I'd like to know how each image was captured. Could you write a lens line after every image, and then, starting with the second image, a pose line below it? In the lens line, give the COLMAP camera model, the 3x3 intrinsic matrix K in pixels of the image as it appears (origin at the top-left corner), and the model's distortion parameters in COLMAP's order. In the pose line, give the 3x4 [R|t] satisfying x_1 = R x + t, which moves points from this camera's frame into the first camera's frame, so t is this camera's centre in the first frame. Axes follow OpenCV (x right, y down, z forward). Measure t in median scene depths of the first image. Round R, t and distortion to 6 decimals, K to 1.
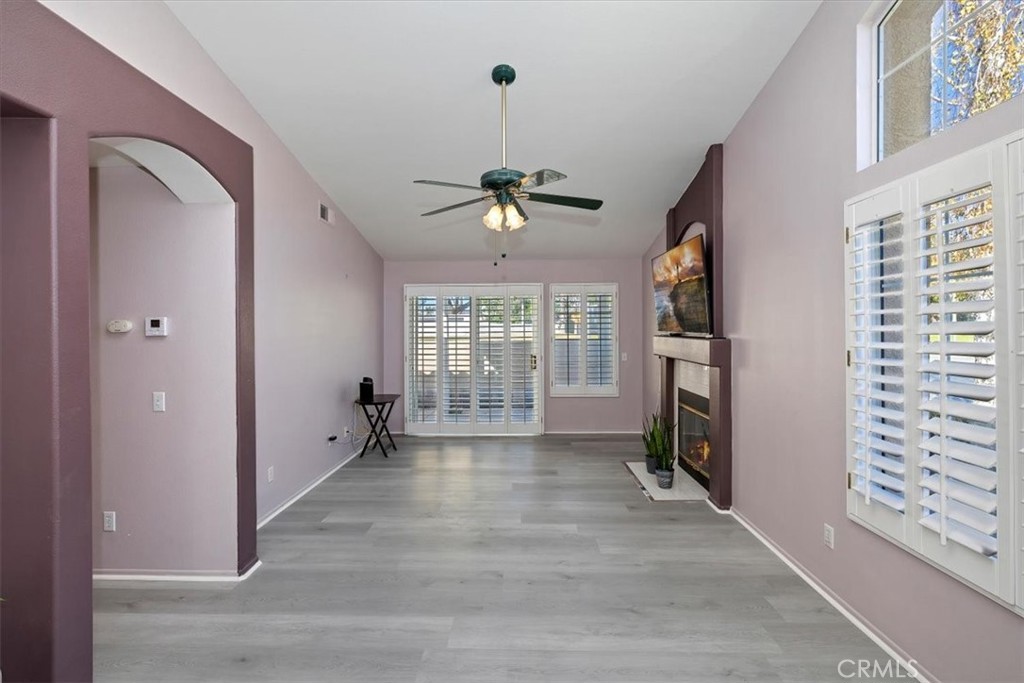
lens RADIAL K [[458.3, 0, 514.3], [0, 458.3, 338.6], [0, 0, 1]] dist [0.000612, 0.000319]
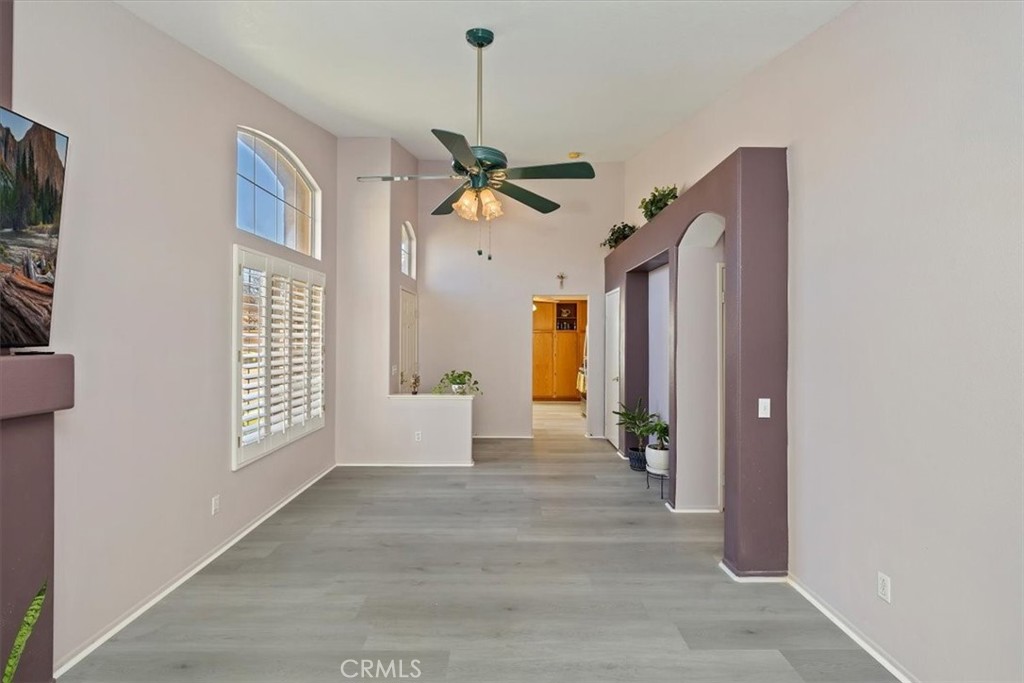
lens RADIAL K [[463.1, 0, 510.8], [0, 463.1, 335.0], [0, 0, 1]] dist [-0.001989, -0.000012]
pose [[-0.999609, -0.002133, -0.027866, -0.032220], [-0.002587, 0.999865, 0.016257, -0.022202], [0.027828, 0.016322, -0.999479, 1.126565]]
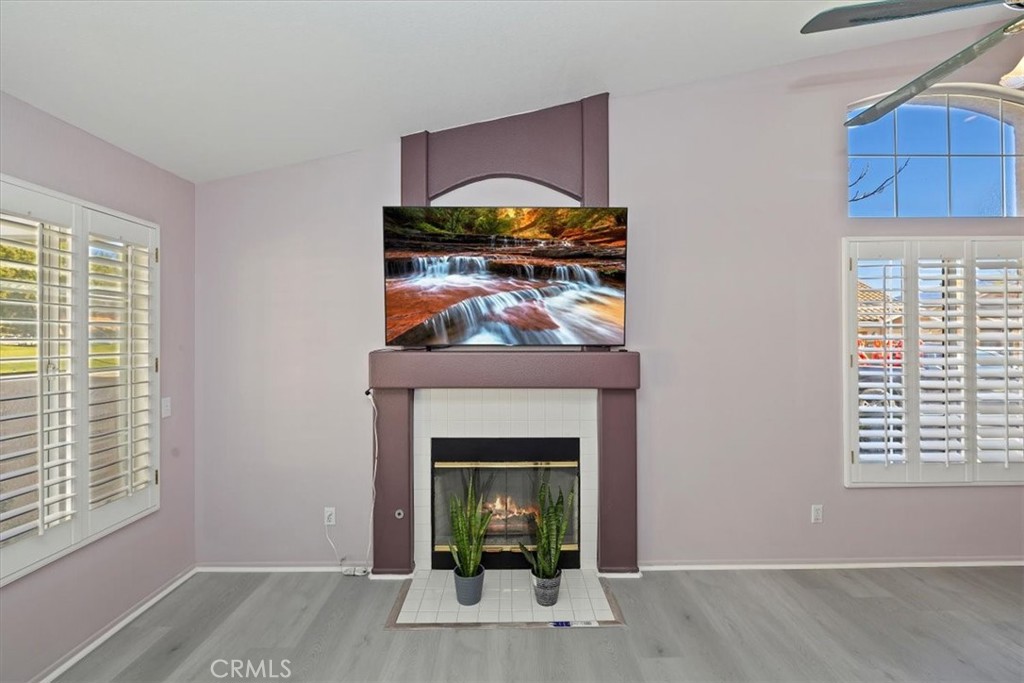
lens RADIAL K [[463.1, 0, 510.8], [0, 463.1, 335.0], [0, 0, 1]] dist [-0.001989, -0.000012]
pose [[-0.027782, 0.006210, 0.999595, -0.240645], [0.024219, 0.999691, -0.005538, -0.020502], [-0.999321, 0.024056, -0.027923, 0.905507]]
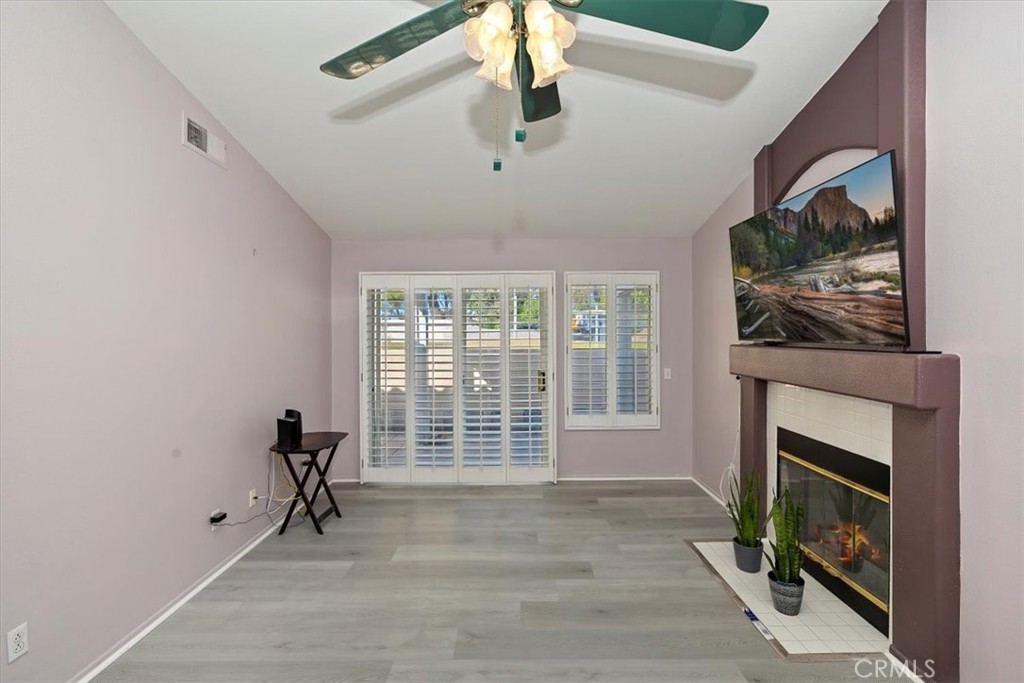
lens RADIAL K [[458.3, 0, 514.3], [0, 458.3, 338.6], [0, 0, 1]] dist [0.000612, 0.000319]
pose [[0.999784, -0.000735, 0.020758, -0.020674], [0.001001, 0.999918, -0.012790, -0.008114], [-0.020747, 0.012808, 0.999703, 0.366855]]
